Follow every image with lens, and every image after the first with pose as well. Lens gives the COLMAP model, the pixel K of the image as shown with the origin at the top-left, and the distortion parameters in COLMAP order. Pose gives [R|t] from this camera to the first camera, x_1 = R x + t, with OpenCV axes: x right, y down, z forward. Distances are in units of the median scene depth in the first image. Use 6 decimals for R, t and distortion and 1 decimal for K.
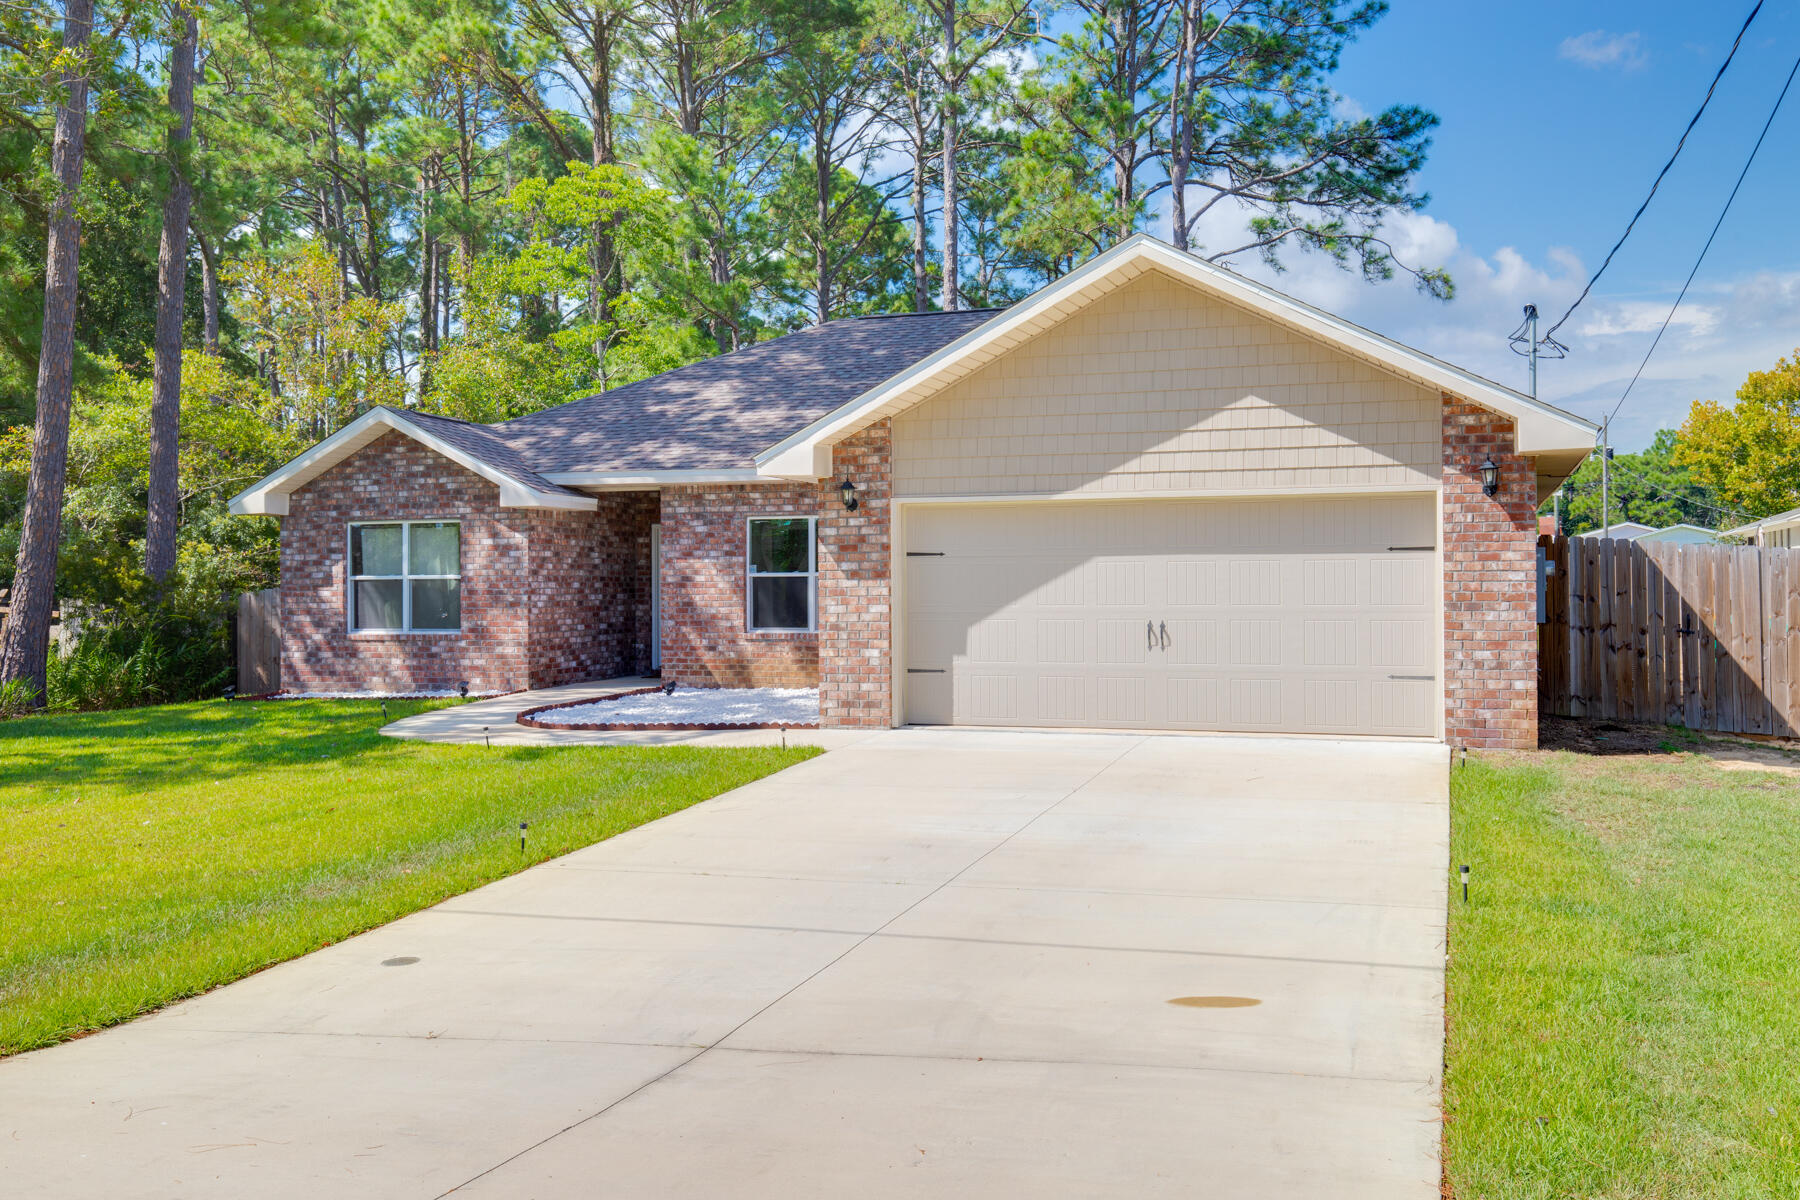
lens RADIAL K [[1591.6, 0, 847.4], [0, 1591.6, 593.2], [0, 0, 1]] dist [0.032279, 0.001893]
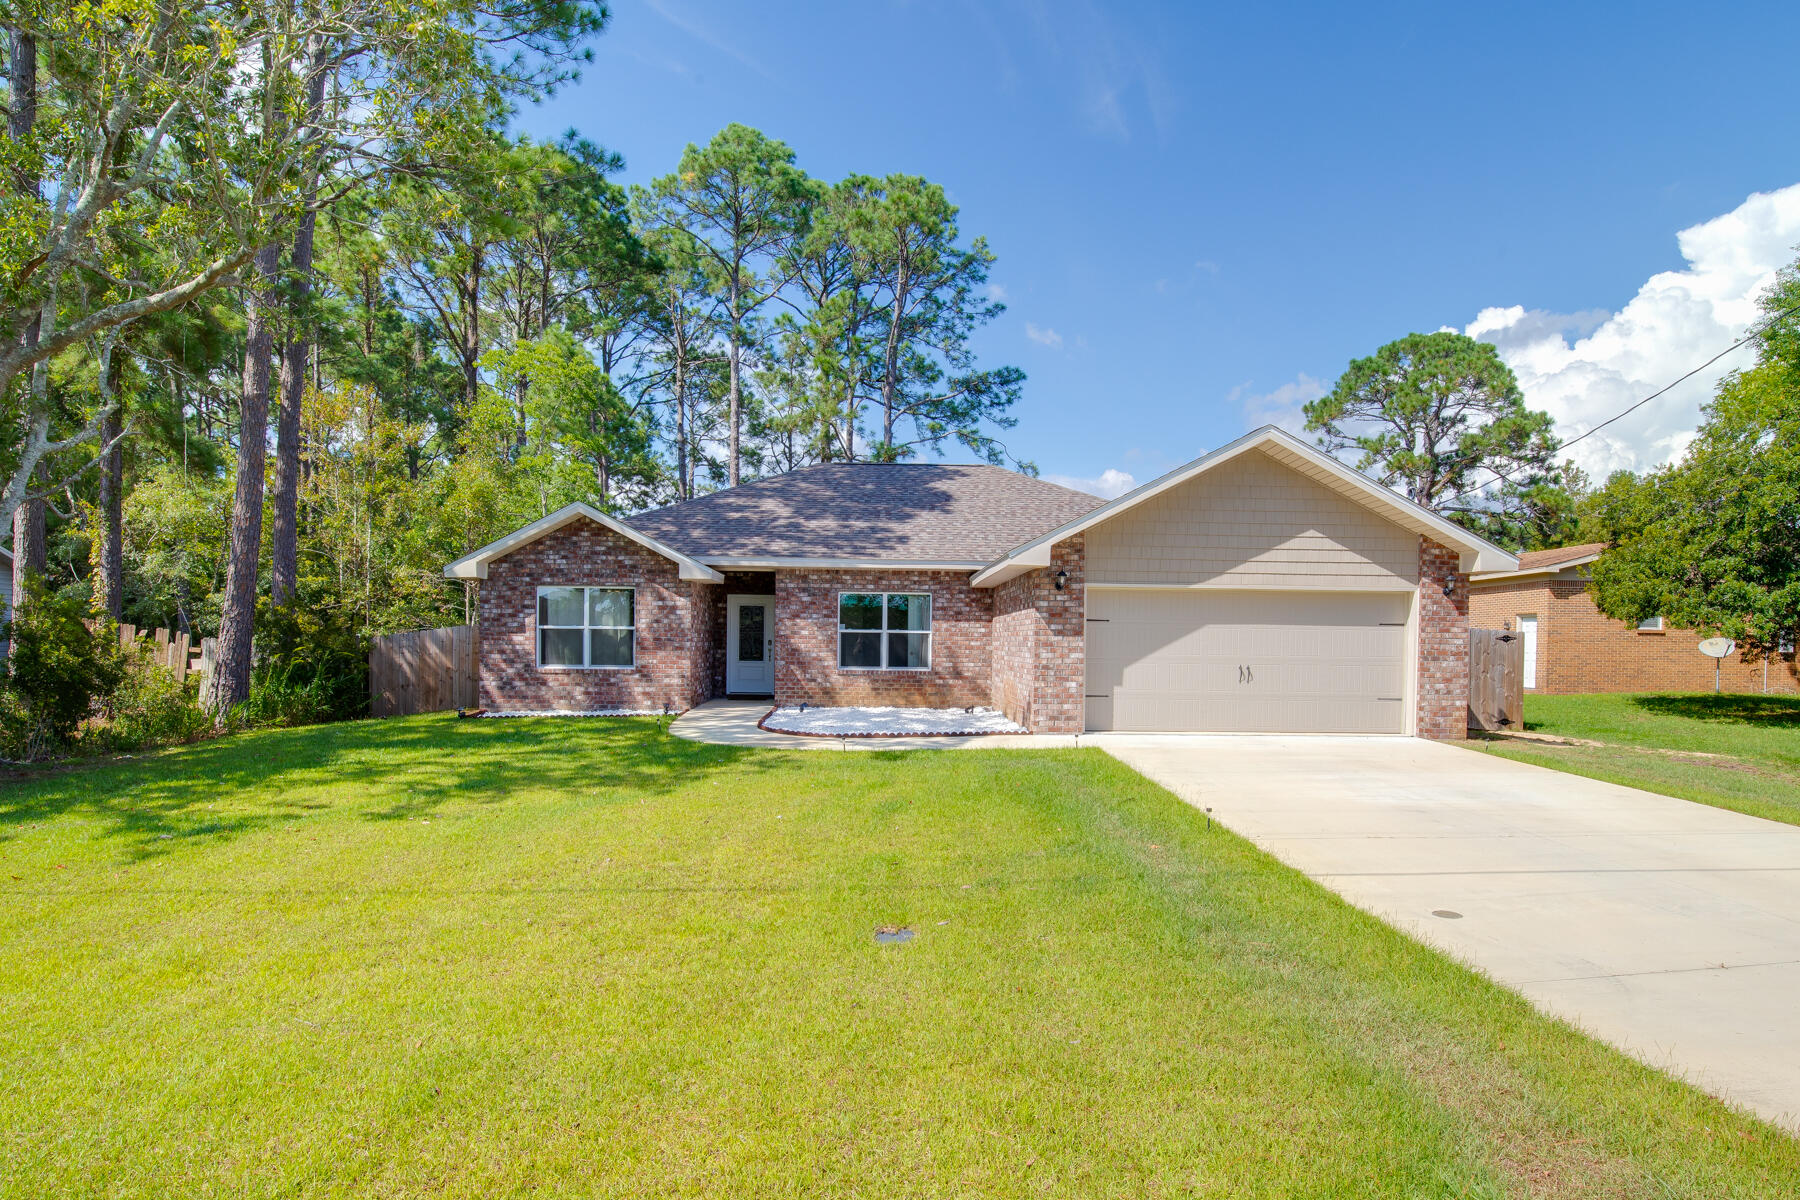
lens RADIAL K [[979.0, 0, 853.5], [0, 979.0, 656.7], [0, 0, 1]] dist [-0.025498, -0.002256]
pose [[0.942501, 0.011625, 0.334000, -0.350263], [-0.015522, 0.999839, 0.009001, 0.004197], [-0.333842, -0.013668, 0.942530, 0.134370]]
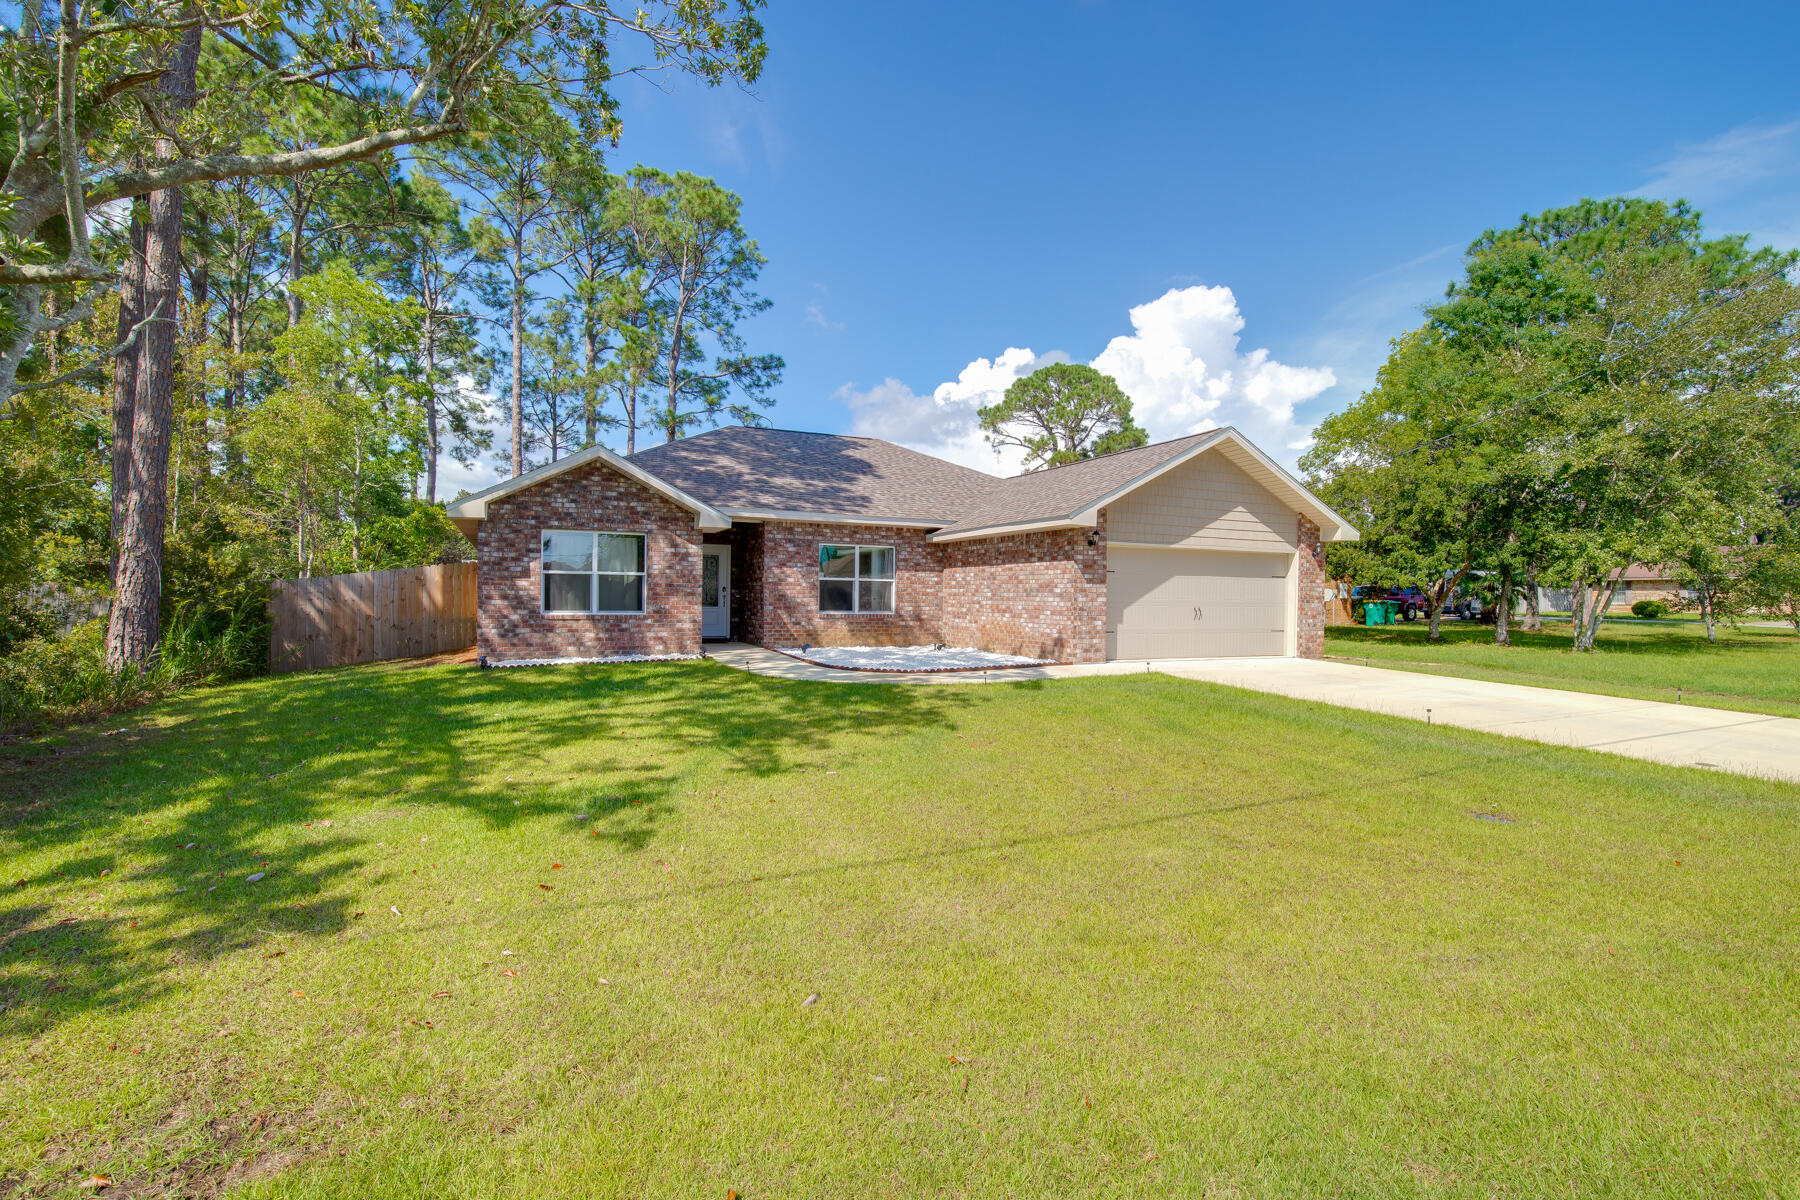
lens RADIAL K [[839.9, 0, 870.5], [0, 839.9, 588.9], [0, 0, 1]] dist [-0.025168, 0.000807]
pose [[0.729546, 0.021411, 0.683596, -0.609221], [-0.014213, 0.999769, -0.016146, 0.012250], [-0.683784, 0.002063, 0.729682, 0.328034]]
